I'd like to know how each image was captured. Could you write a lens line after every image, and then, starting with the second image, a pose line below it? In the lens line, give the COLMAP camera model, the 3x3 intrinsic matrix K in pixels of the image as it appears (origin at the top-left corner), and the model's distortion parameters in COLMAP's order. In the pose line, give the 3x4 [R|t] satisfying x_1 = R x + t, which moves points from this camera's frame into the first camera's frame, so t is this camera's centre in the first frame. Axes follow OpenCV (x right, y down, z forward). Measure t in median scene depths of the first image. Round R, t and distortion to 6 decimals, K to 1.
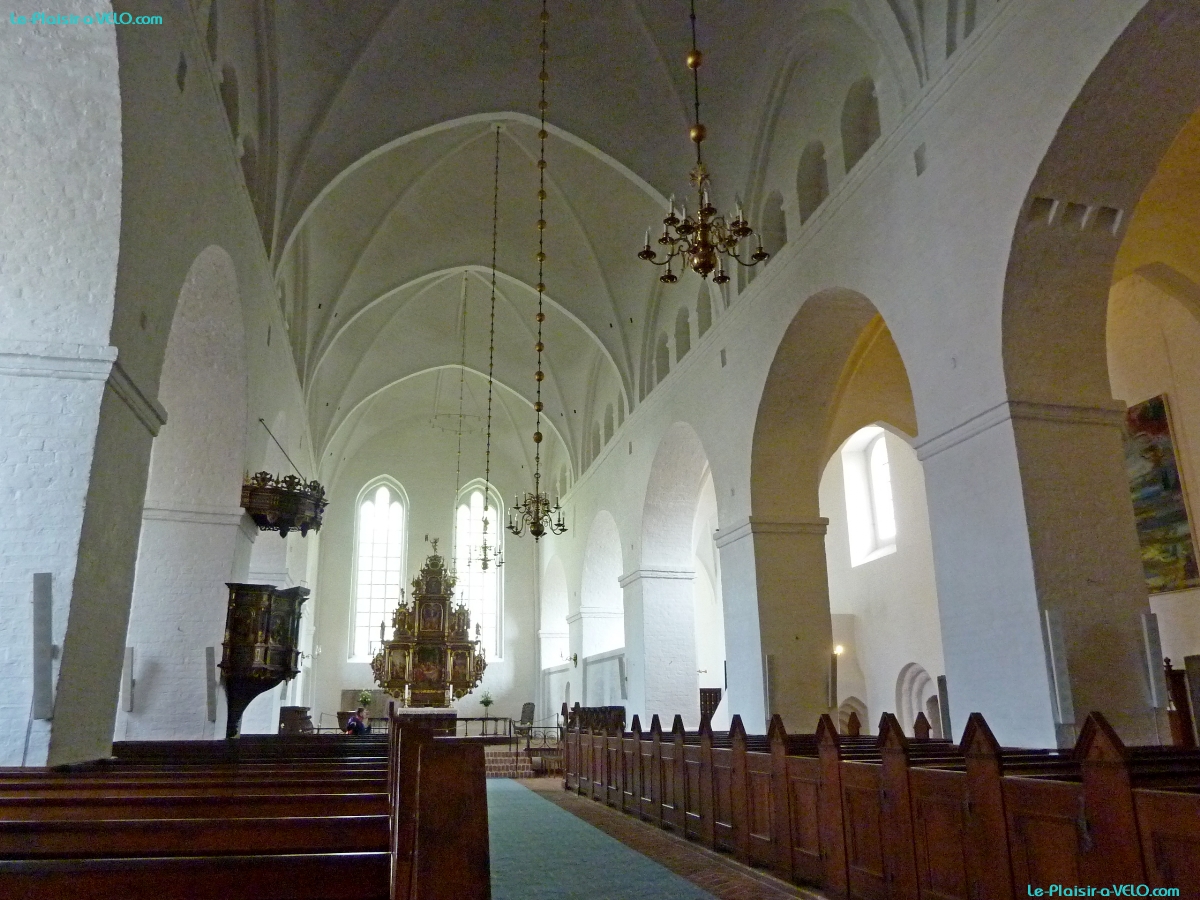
lens RADIAL K [[904.0, 0, 603.1], [0, 904.0, 449.7], [0, 0, 1]] dist [-0.009484, -0.004357]
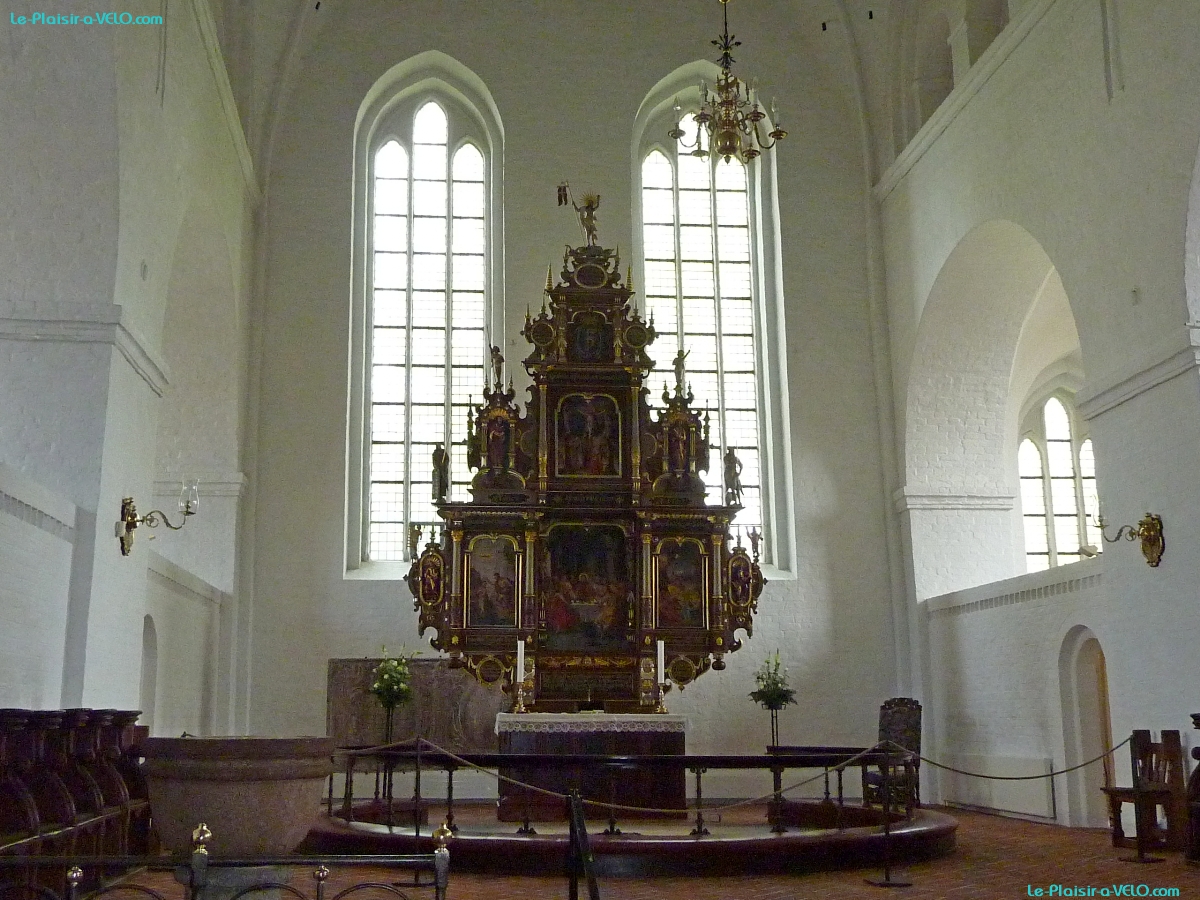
lens RADIAL K [[1321.0, 0, 597.7], [0, 1321.0, 447.0], [0, 0, 1]] dist [0.009506, 0.000000]
pose [[0.990940, -0.020146, -0.132787, -0.124684], [0.031028, 0.996280, 0.080401, 0.152371], [0.130673, -0.083793, 0.987878, 0.538480]]
